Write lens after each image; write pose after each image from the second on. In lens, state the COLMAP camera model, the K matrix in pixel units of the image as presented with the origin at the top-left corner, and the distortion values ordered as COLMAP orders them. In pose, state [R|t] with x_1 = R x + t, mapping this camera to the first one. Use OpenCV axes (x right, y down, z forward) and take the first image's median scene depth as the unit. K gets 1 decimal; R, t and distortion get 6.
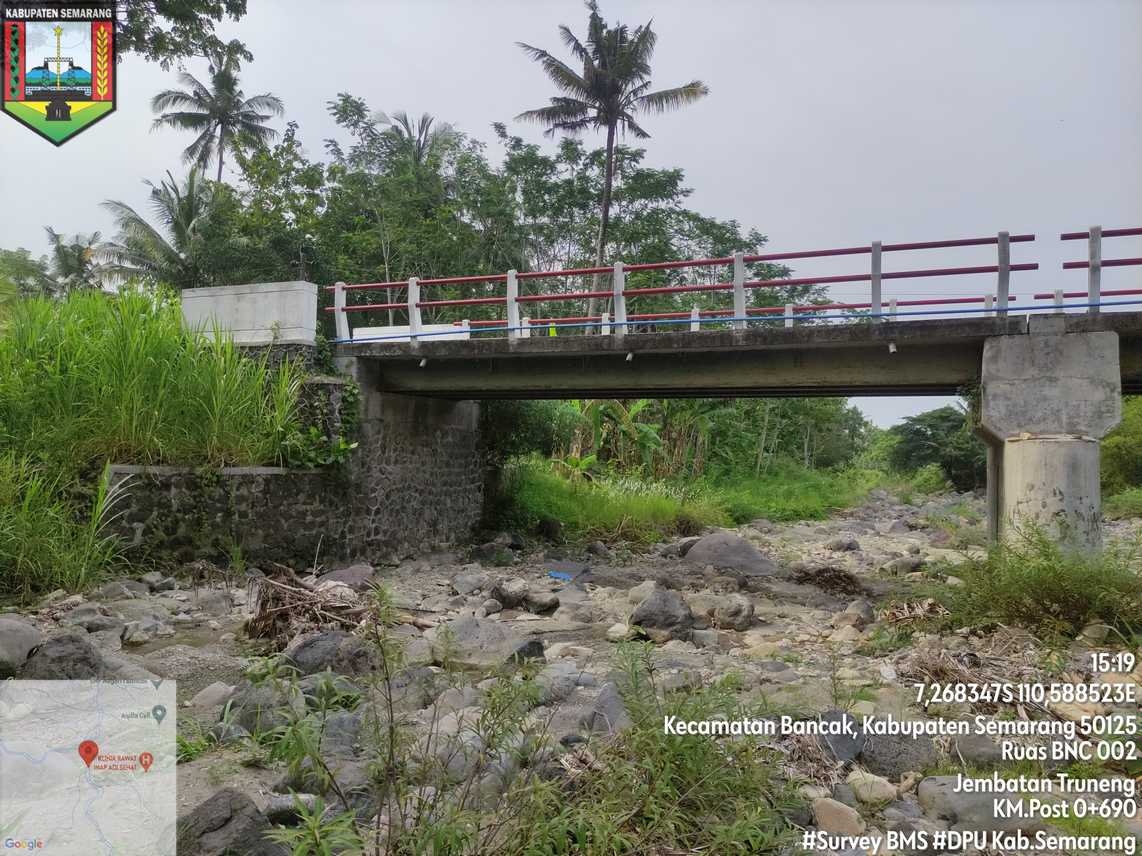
lens RADIAL K [[841.3, 0, 569.2], [0, 841.3, 426.3], [0, 0, 1]] dist [0.069107, -0.080846]
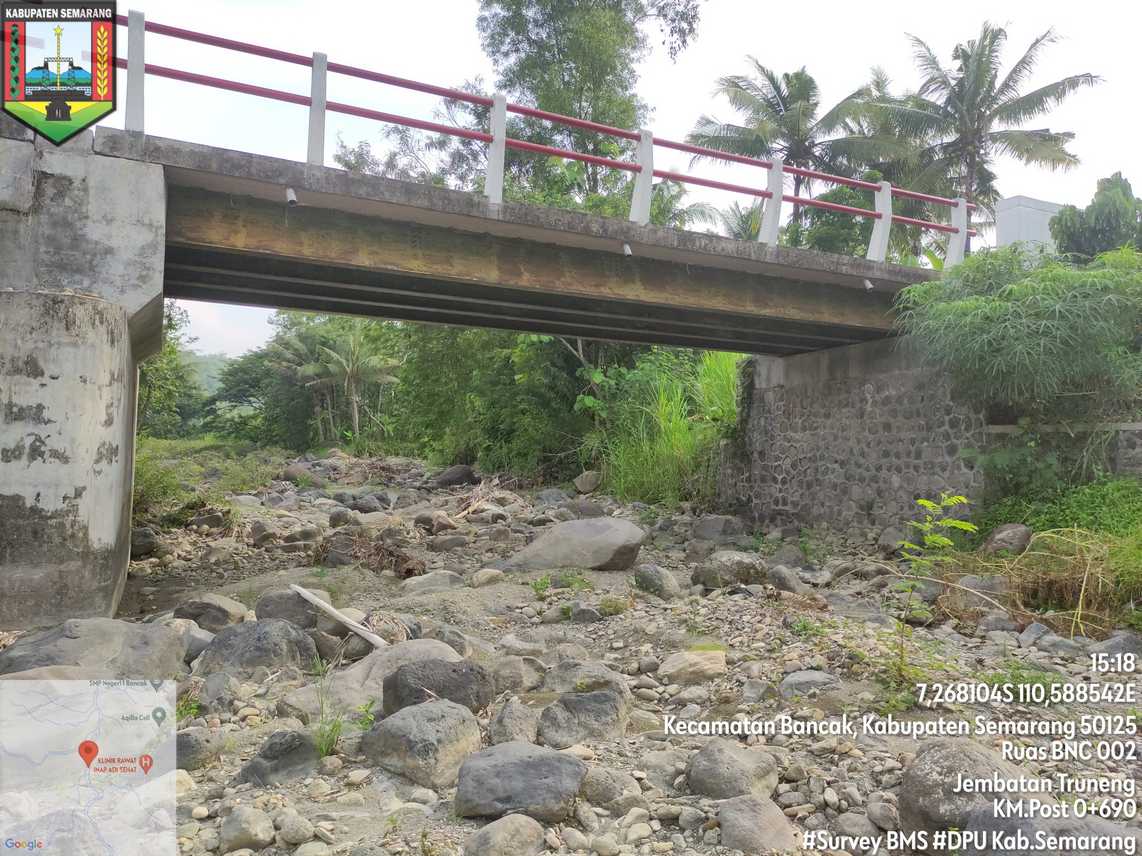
lens RADIAL K [[841.3, 0, 569.2], [0, 841.3, 426.3], [0, 0, 1]] dist [0.069107, -0.080846]
pose [[-0.656485, -0.069066, -0.751171, 0.613541], [-0.003733, 0.996085, -0.088323, 0.116046], [0.754330, -0.055178, -0.654173, 1.346166]]
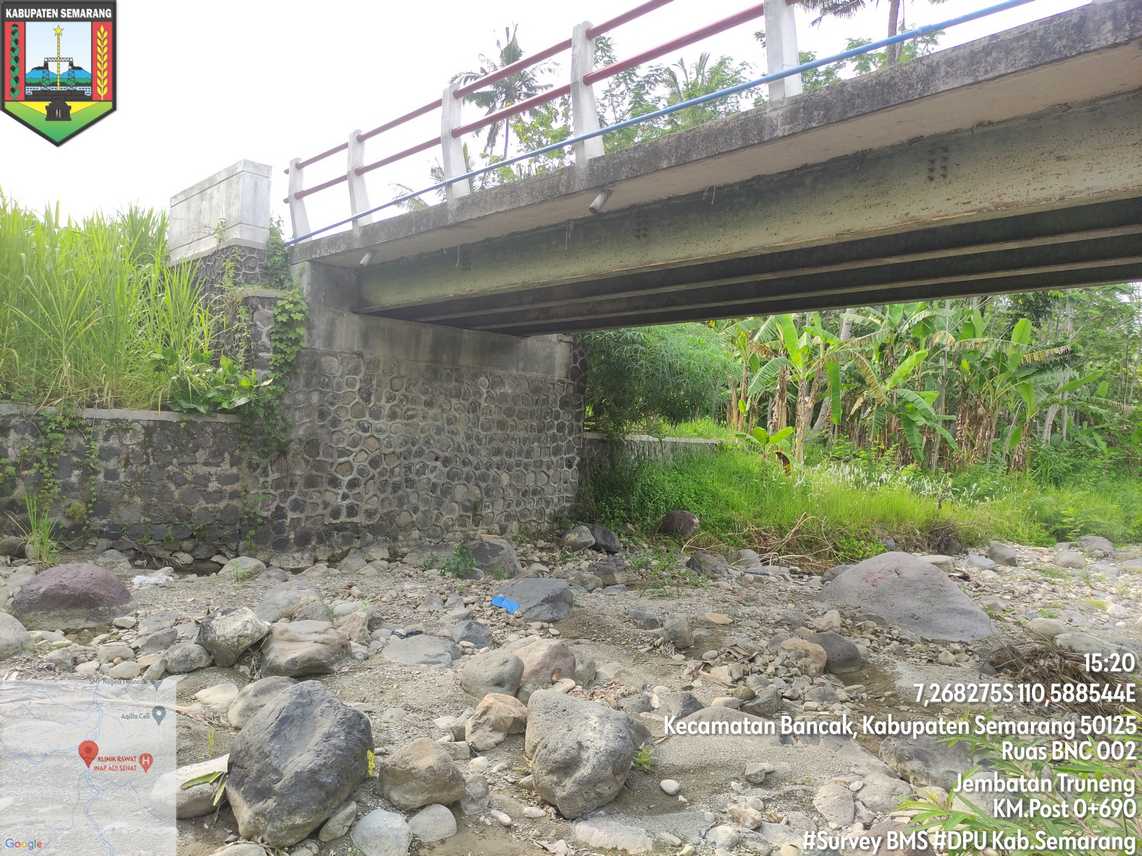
lens RADIAL K [[841.3, 0, 569.2], [0, 841.3, 426.3], [0, 0, 1]] dist [0.069107, -0.080846]
pose [[0.909383, 0.015801, -0.415660, 0.214745], [-0.012510, 0.999865, 0.010638, 0.040281], [0.415772, -0.004474, 0.909458, 0.401081]]
